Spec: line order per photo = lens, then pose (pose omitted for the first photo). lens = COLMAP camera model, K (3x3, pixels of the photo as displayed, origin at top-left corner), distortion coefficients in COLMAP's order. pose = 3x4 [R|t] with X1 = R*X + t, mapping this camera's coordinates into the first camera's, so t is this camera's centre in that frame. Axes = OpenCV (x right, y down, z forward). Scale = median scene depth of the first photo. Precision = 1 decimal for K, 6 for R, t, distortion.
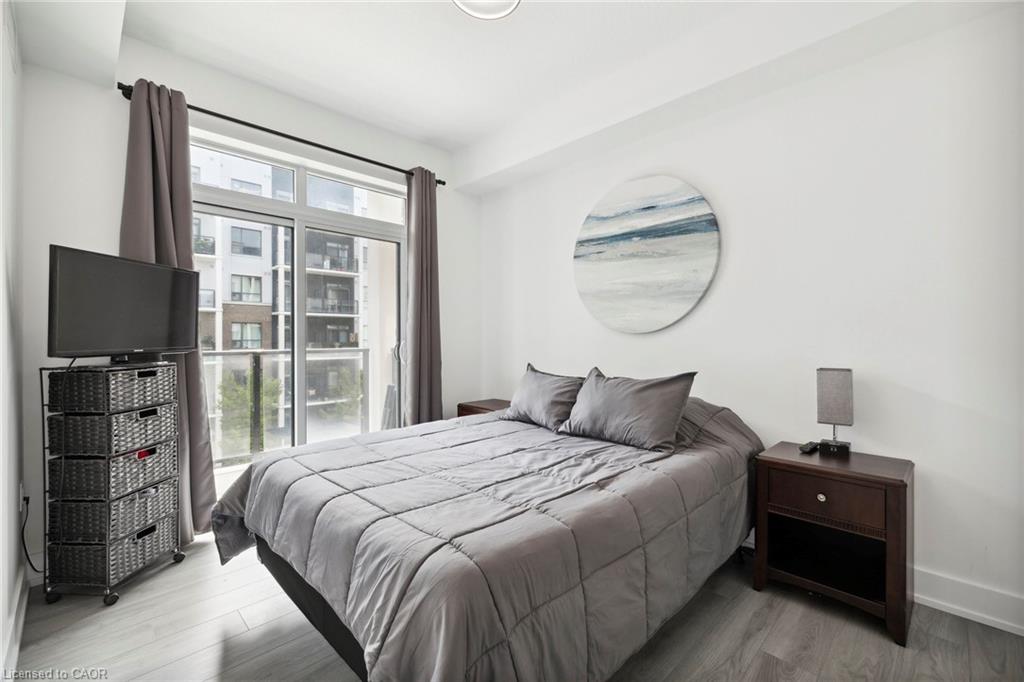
lens RADIAL K [[442.7, 0, 513.3], [0, 442.7, 341.5], [0, 0, 1]] dist [0.000348, 0.000673]
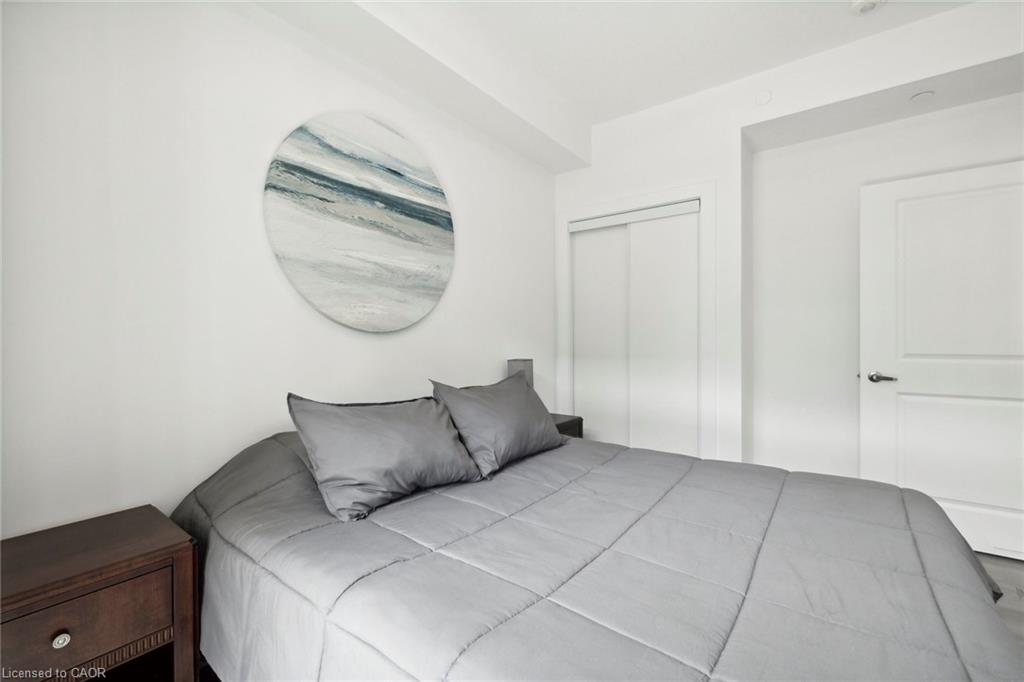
lens RADIAL K [[442.7, 0, 513.2], [0, 442.7, 341.3], [0, 0, 1]] dist [0.000348, 0.000673]
pose [[-0.156004, -0.012824, 0.987673, -0.502077], [-0.000537, 0.999917, 0.012898, -0.012512], [-0.987756, 0.001482, -0.155998, 0.911301]]
